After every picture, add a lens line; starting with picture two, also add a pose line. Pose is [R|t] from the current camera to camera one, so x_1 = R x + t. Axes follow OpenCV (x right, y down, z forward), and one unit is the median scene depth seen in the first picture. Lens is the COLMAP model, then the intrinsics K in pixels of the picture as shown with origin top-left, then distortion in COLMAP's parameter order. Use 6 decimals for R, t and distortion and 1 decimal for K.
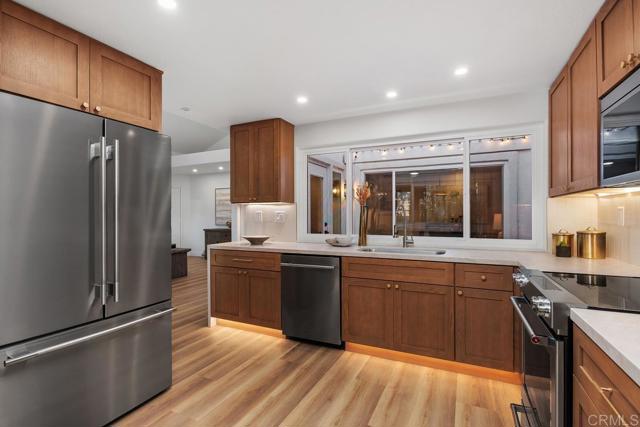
lens RADIAL K [[305.2, 0, 317.0], [0, 305.2, 214.4], [0, 0, 1]] dist [-0.002125, 0.001320]
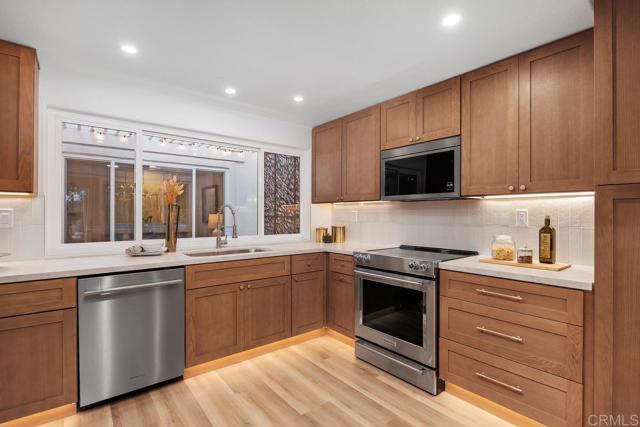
lens RADIAL K [[305.2, 0, 315.9], [0, 305.2, 213.6], [0, 0, 1]] dist [-0.002125, 0.001320]
pose [[0.444814, 0.006305, 0.895601, -0.509992], [-0.004512, 0.999978, -0.004798, -0.000111], [-0.895612, -0.001907, 0.444833, 0.327847]]
